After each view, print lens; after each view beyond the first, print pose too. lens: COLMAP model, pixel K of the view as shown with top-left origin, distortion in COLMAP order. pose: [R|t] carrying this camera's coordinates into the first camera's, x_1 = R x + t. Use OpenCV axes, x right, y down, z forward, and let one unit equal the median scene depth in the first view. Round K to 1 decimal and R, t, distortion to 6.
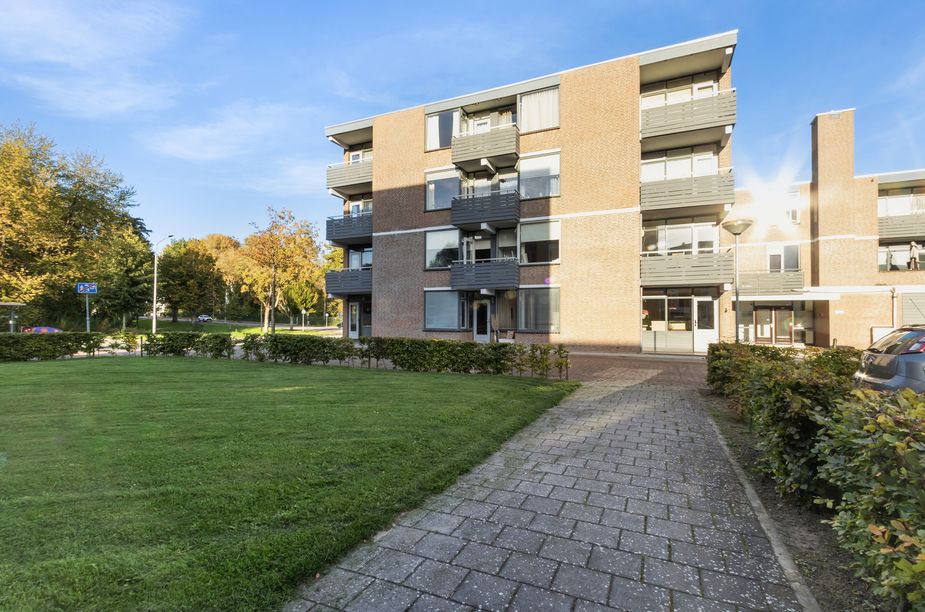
lens RADIAL K [[447.1, 0, 462.2], [0, 447.1, 306.1], [0, 0, 1]] dist [0.015305, -0.002554]
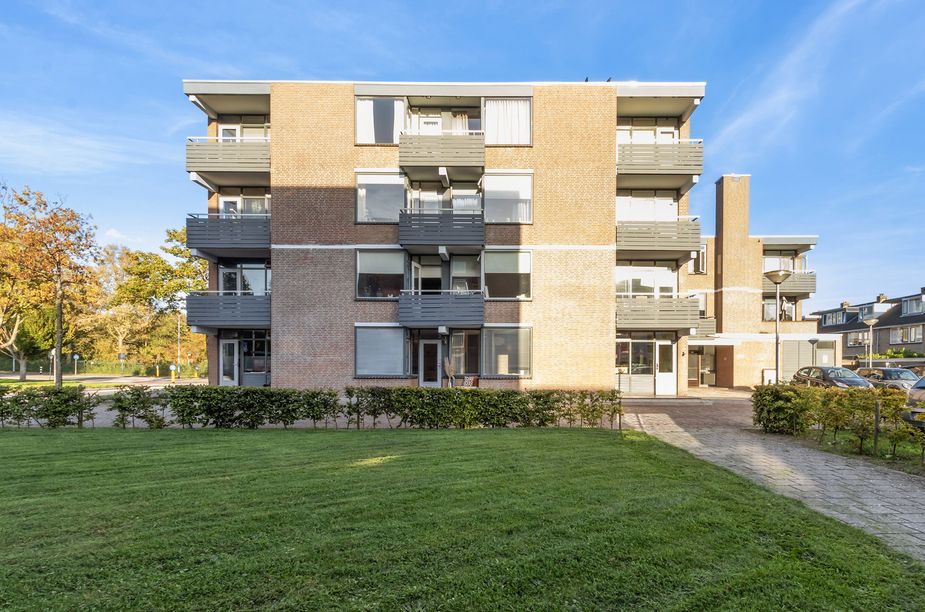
lens RADIAL K [[532.4, 0, 466.3], [0, 532.4, 361.4], [0, 0, 1]] dist [0.018963, -0.003738]
pose [[0.899940, -0.000089, 0.436013, -0.342731], [-0.011105, 0.999671, 0.023125, 0.002817], [-0.435871, -0.025653, 0.899643, 0.094619]]
